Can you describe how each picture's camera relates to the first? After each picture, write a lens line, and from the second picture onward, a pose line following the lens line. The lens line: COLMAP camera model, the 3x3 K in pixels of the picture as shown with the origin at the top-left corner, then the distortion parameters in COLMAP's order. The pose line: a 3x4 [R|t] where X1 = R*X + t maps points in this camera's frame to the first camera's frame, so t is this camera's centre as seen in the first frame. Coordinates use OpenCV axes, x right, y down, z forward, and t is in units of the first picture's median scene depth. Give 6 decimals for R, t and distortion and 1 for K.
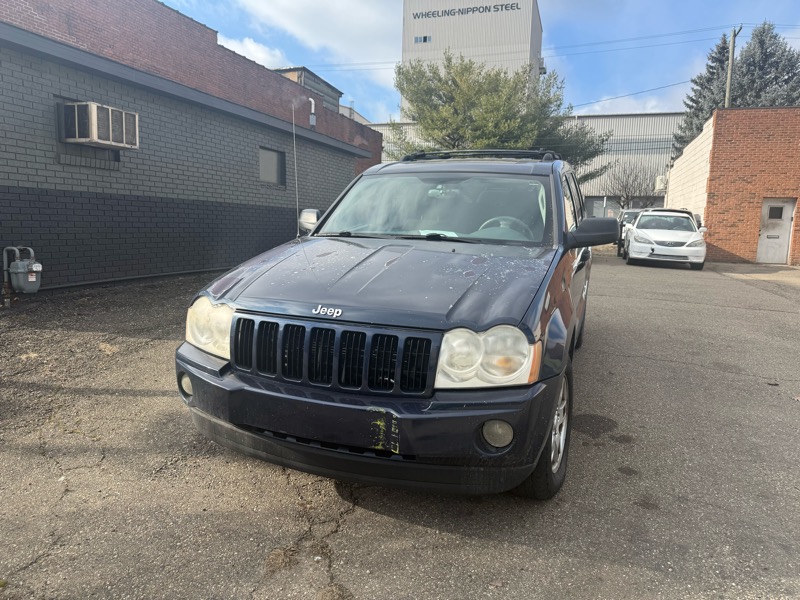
lens RADIAL K [[567.5, 0, 402.3], [0, 567.5, 299.7], [0, 0, 1]] dist [0.036758, -0.062666]
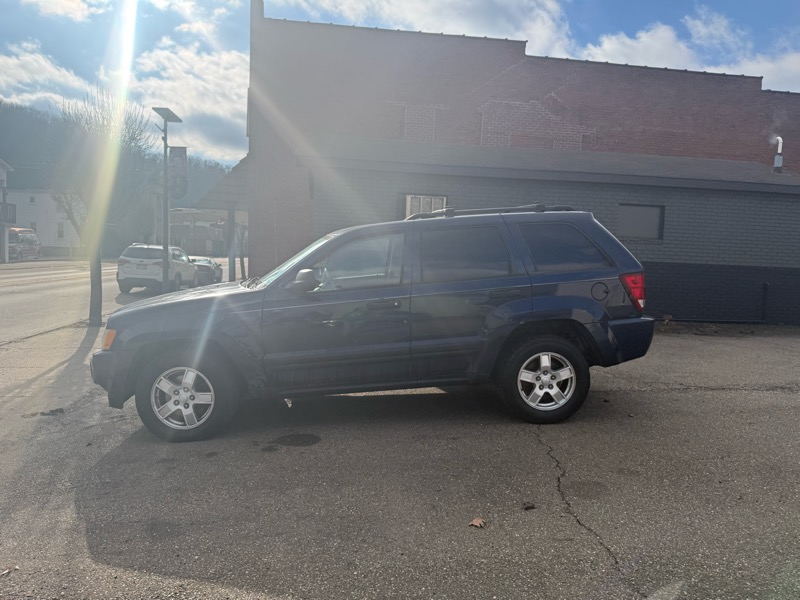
lens RADIAL K [[561.7, 0, 400.0], [0, 561.7, 300.0], [0, 0, 1]] dist [0.067829, -0.092270]
pose [[0.426959, 0.060545, -0.902242, 0.378912], [-0.147032, 0.989126, -0.003203, -0.024265], [0.892238, 0.134026, 0.431218, 0.157540]]
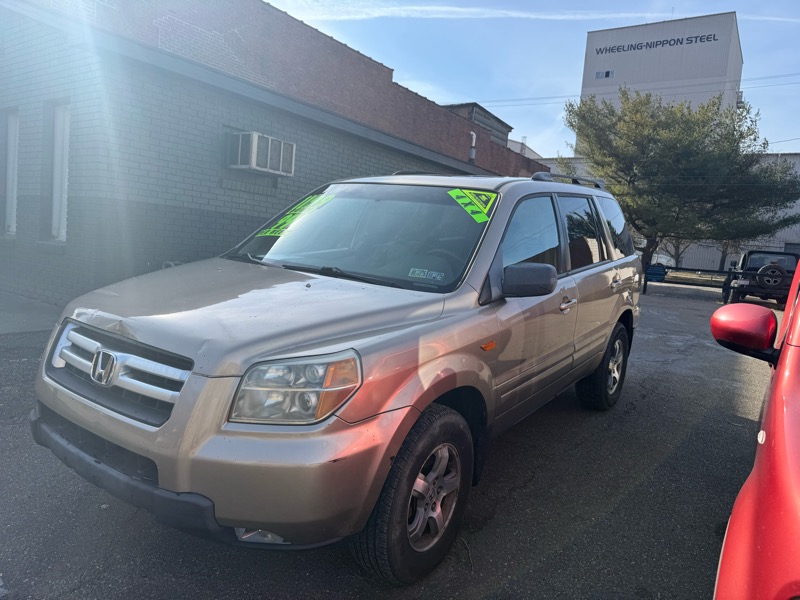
lens RADIAL K [[567.5, 0, 402.3], [0, 567.5, 299.7], [0, 0, 1]] dist [0.036758, -0.062666]
pose [[0.958664, 0.081245, -0.272696, 0.016373], [-0.096704, 0.994353, -0.043716, -0.006501], [0.267605, 0.068280, 0.961106, 0.031839]]
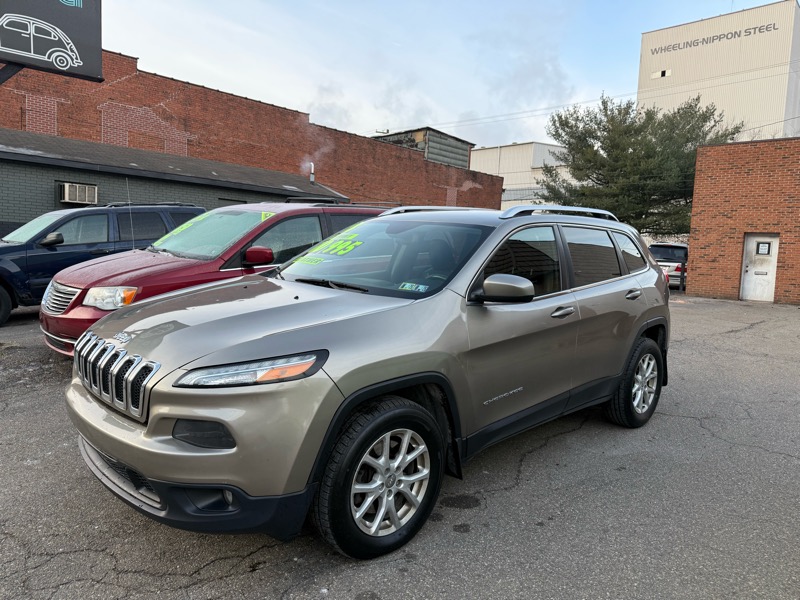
lens RADIAL K [[562.3, 0, 406.1], [0, 562.3, 300.4], [0, 0, 1]] dist [0.046504, -0.057687]
pose [[0.903532, 0.051781, -0.425380, 0.666951], [-0.079838, 0.995633, -0.048382, 0.037929], [0.421017, 0.077676, 0.903721, -0.146658]]
